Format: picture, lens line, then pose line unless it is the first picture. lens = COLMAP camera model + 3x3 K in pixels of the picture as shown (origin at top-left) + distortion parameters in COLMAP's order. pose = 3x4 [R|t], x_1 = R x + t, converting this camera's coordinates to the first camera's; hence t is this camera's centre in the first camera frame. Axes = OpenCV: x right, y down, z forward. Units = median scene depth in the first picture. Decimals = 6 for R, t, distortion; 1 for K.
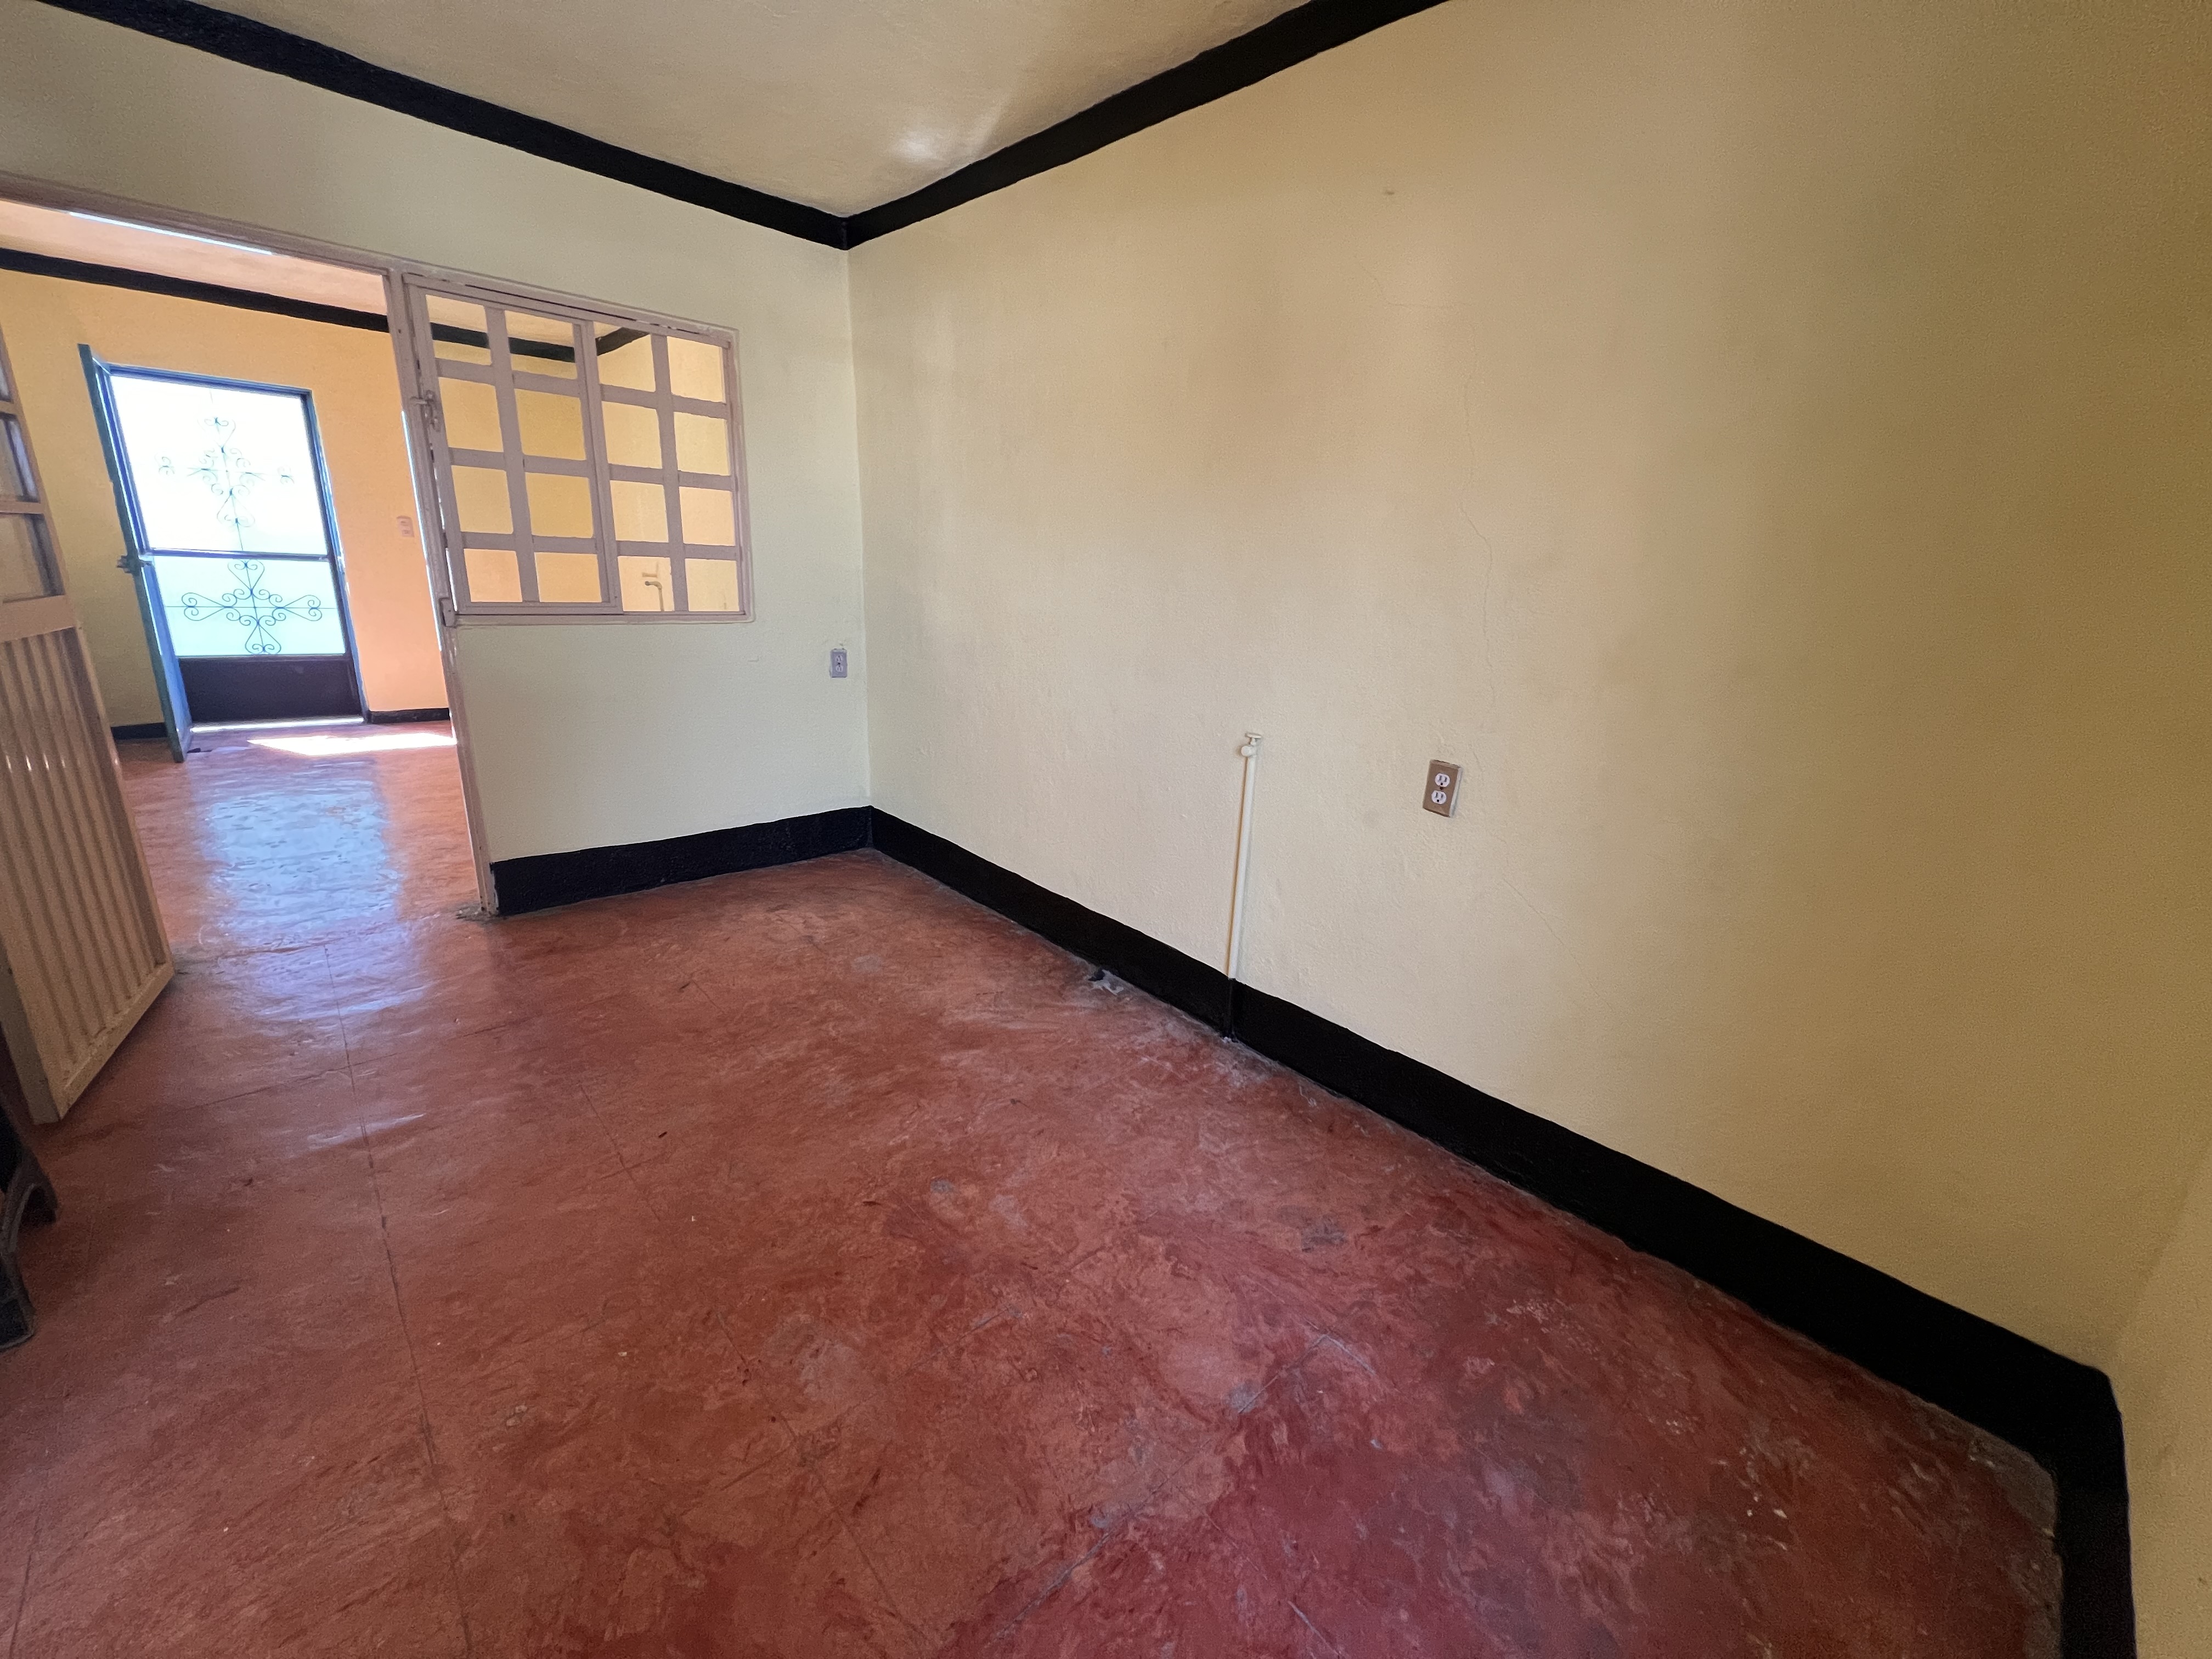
lens RADIAL K [[884.8, 0, 1108.1], [0, 884.8, 824.3], [0, 0, 1]] dist [-0.003531, 0.000384]
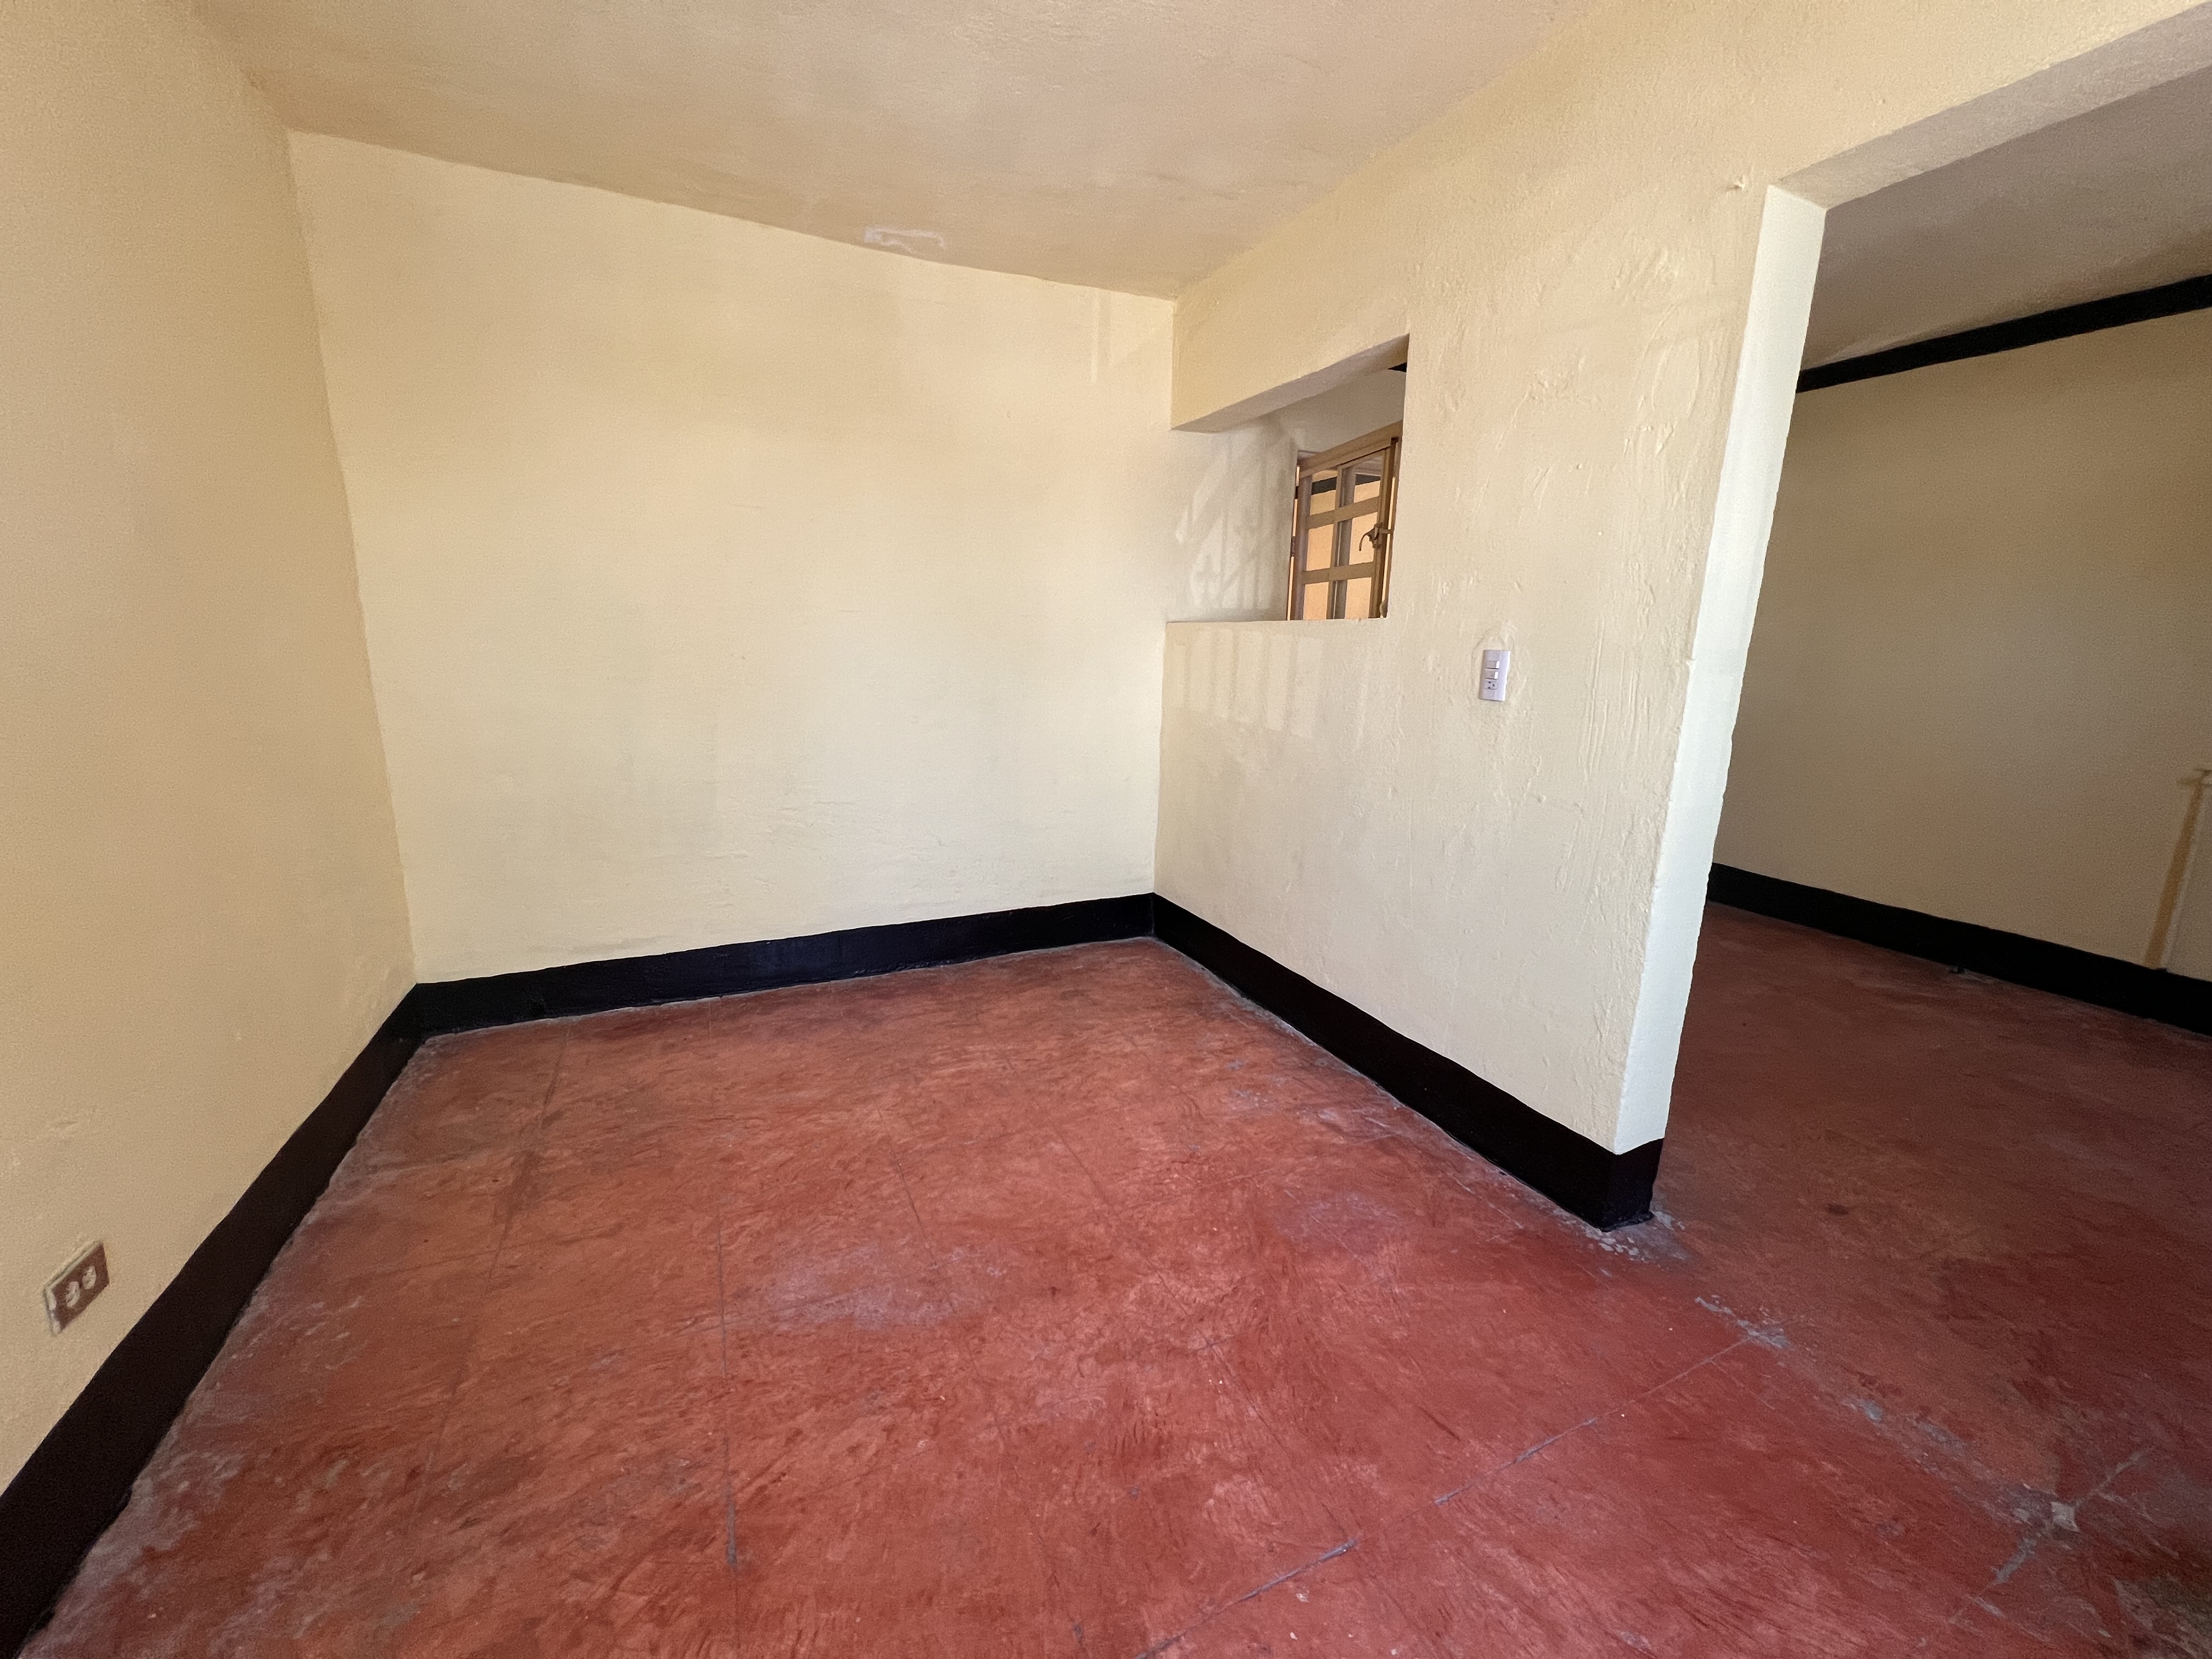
lens RADIAL K [[884.8, 0, 1113.7], [0, 884.8, 827.0], [0, 0, 1]] dist [-0.003531, 0.000384]
pose [[0.947841, 0.032409, -0.317092, -0.934803], [-0.063457, 0.994090, -0.088081, 0.196958], [0.312364, 0.103609, 0.944296, -0.683477]]
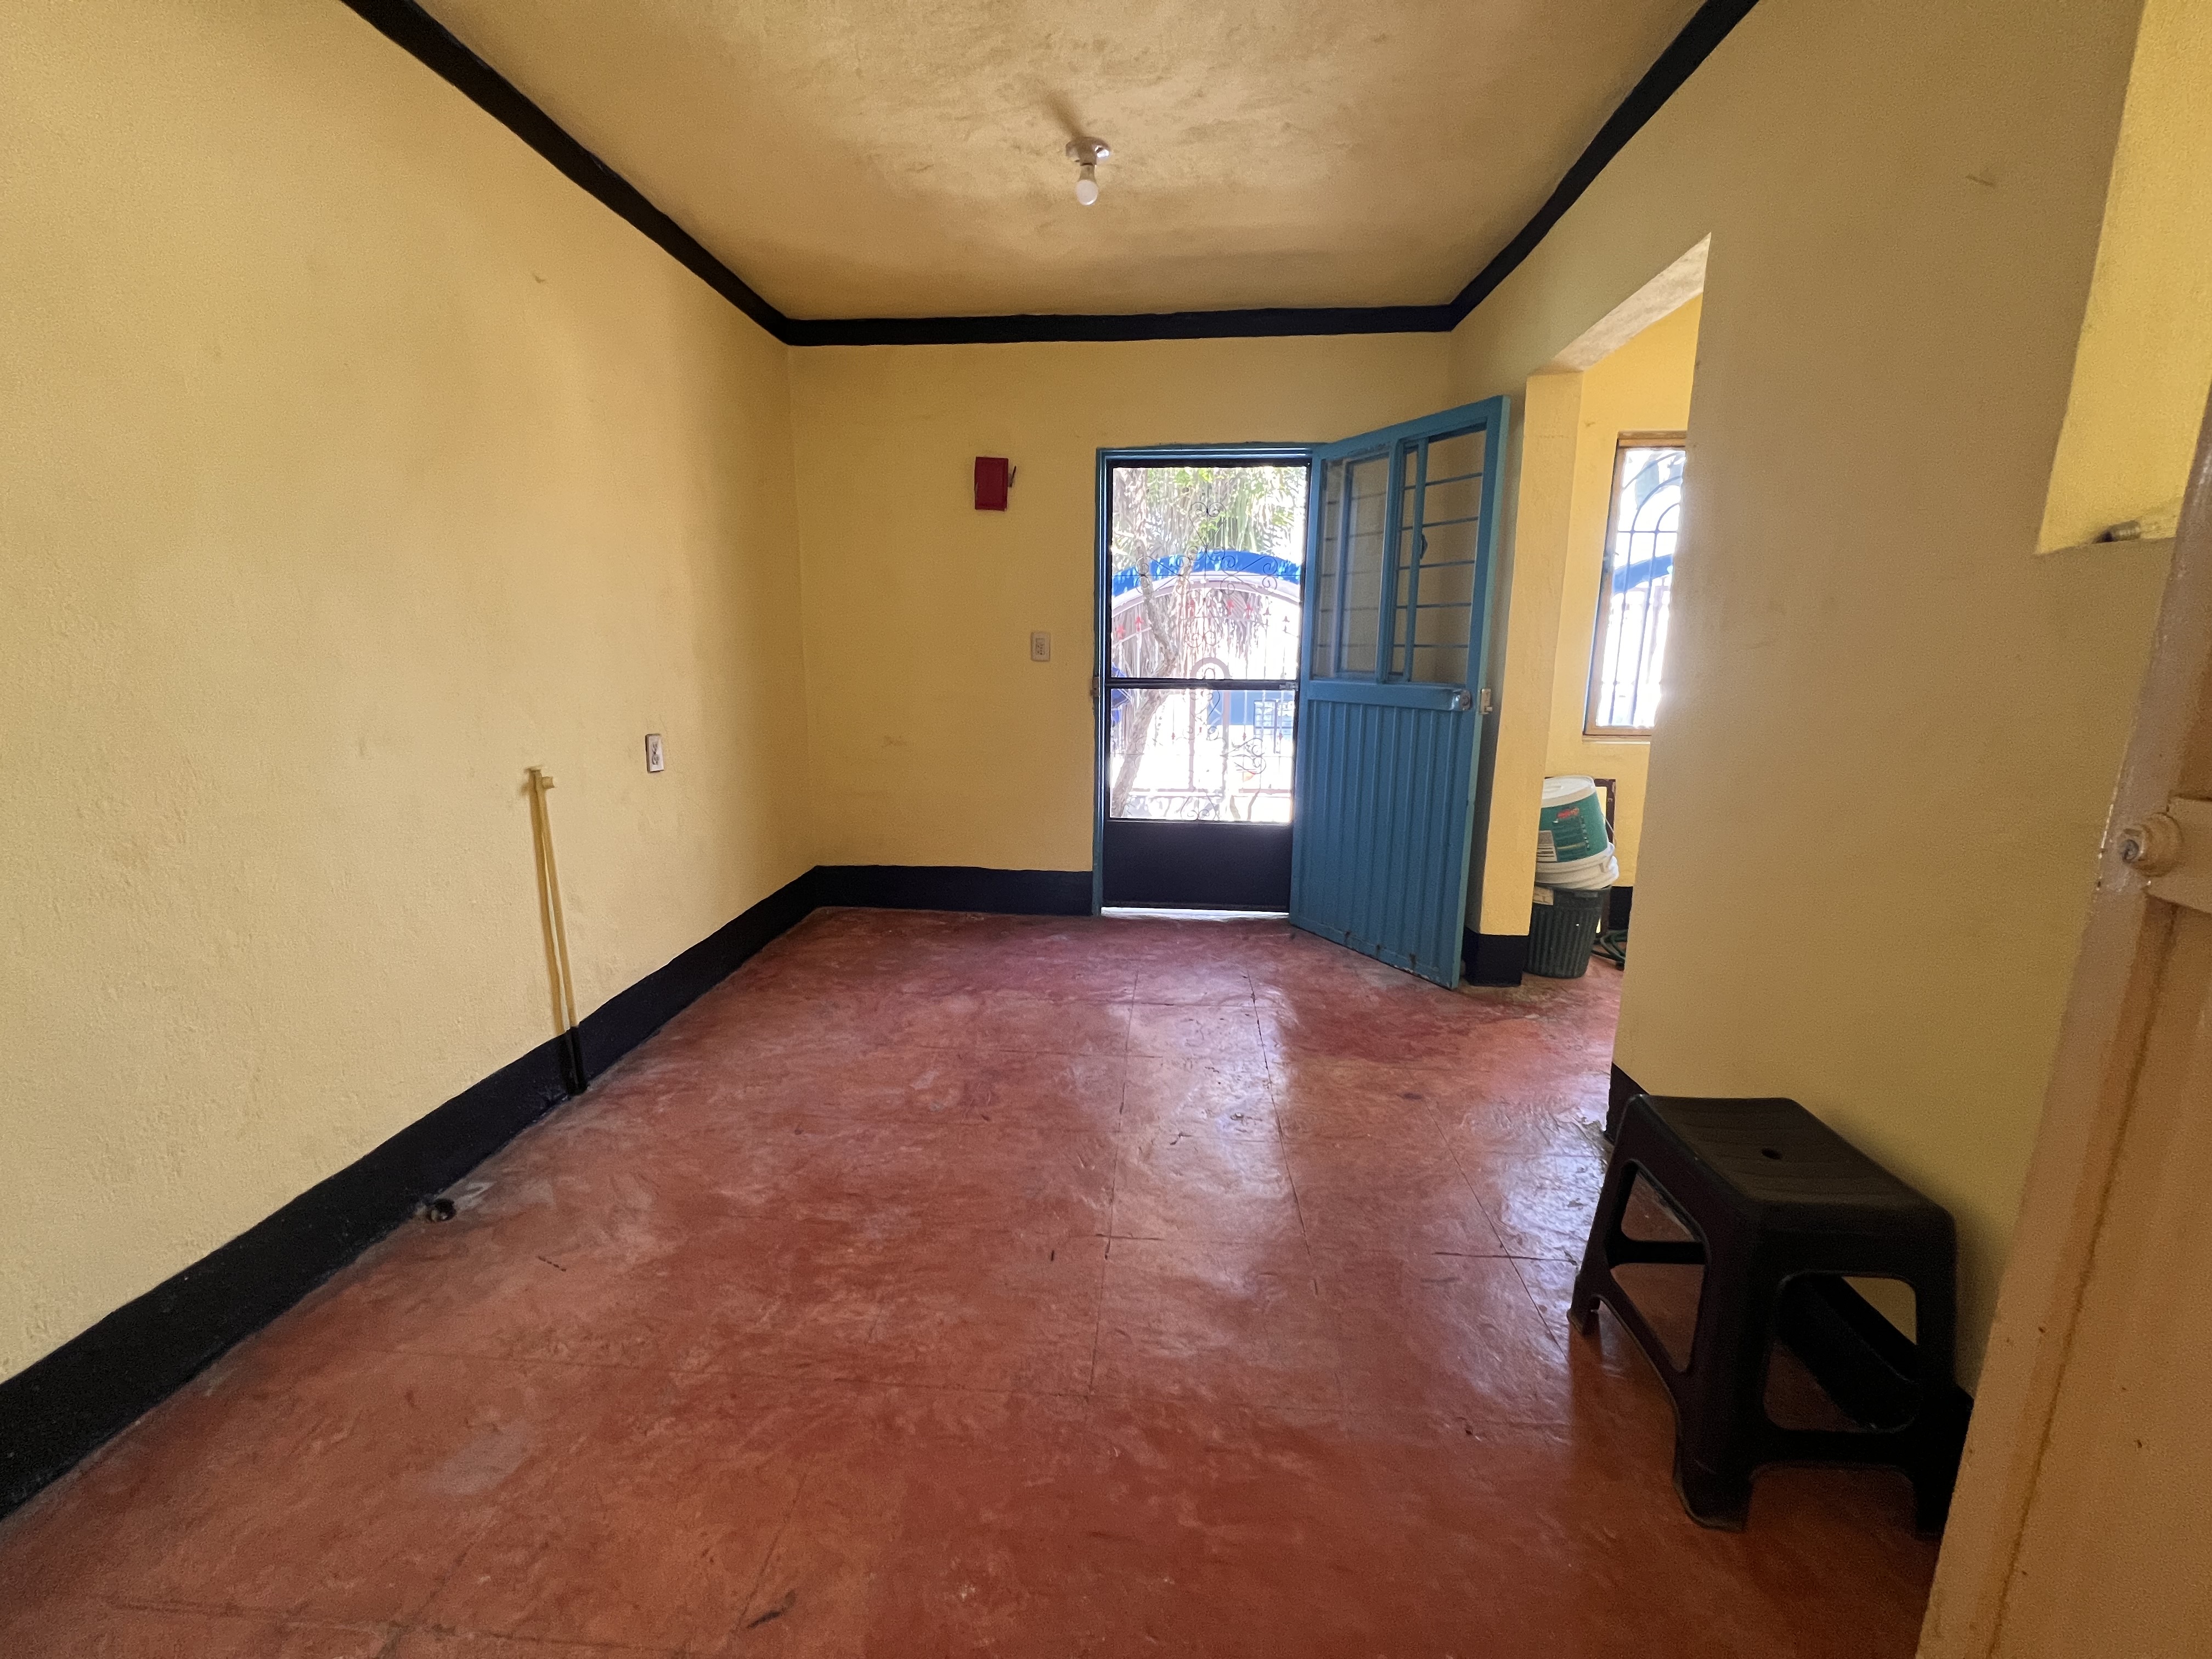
lens RADIAL K [[884.8, 0, 1110.2], [0, 884.8, 820.9], [0, 0, 1]] dist [-0.003531, 0.000384]
pose [[-0.679632, -0.203527, 0.704753, -0.952151], [0.169837, 0.890976, 0.421089, -0.350815], [-0.713621, 0.405879, -0.570970, 1.147315]]
